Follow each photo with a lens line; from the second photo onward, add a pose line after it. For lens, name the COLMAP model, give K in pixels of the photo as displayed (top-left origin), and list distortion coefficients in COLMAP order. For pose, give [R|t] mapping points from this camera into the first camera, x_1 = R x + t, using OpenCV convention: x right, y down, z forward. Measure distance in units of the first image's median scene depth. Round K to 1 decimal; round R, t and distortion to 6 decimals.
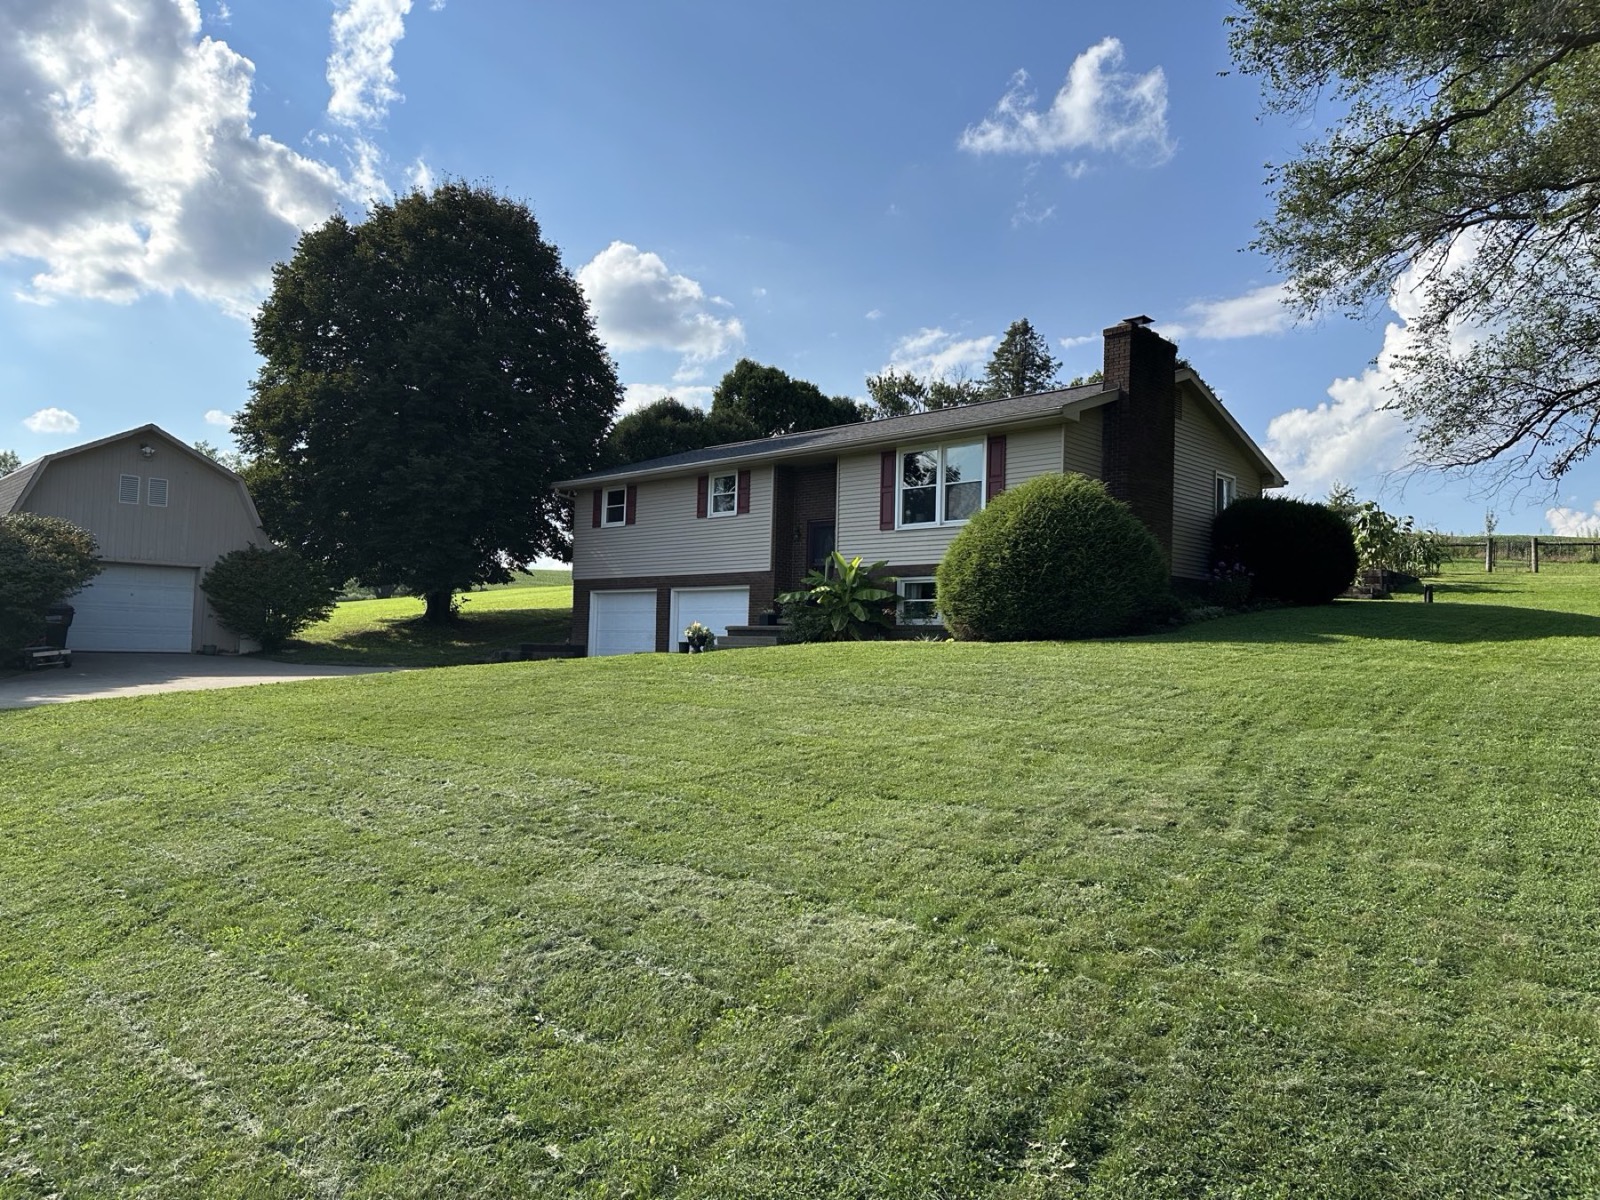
lens RADIAL K [[1138.5, 0, 800.1], [0, 1138.5, 601.4], [0, 0, 1]] dist [0.008257, 0.001076]
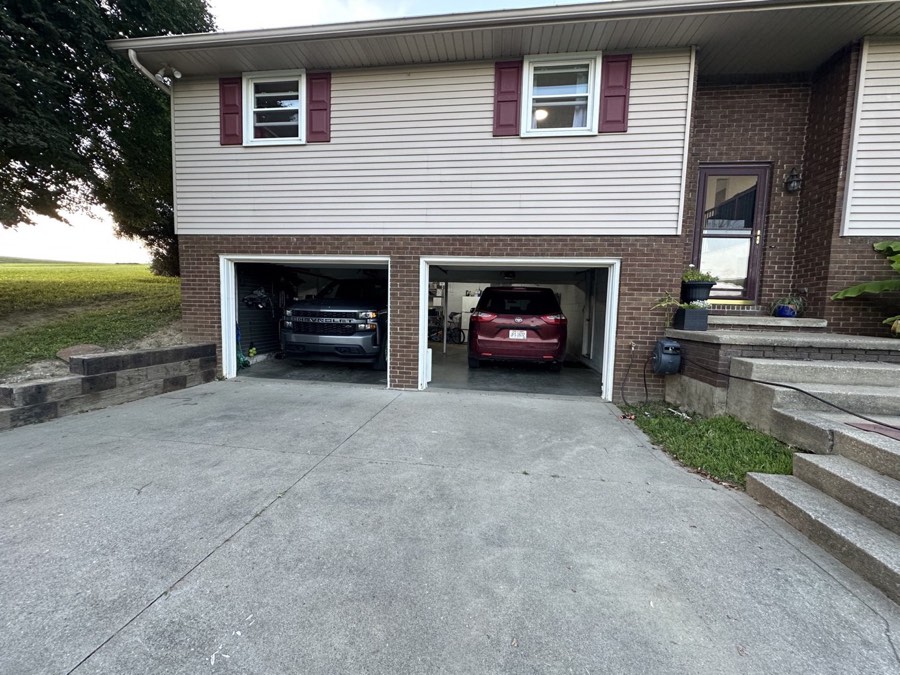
lens RADIAL K [[355.9, 0, 449.7], [0, 355.9, 337.9], [0, 0, 1]] dist [0.000368, -0.000026]
pose [[0.828386, -0.025169, 0.559592, -0.200615], [-0.025619, 0.996242, 0.082733, 0.006704], [-0.559571, -0.082871, 0.824629, 0.859412]]
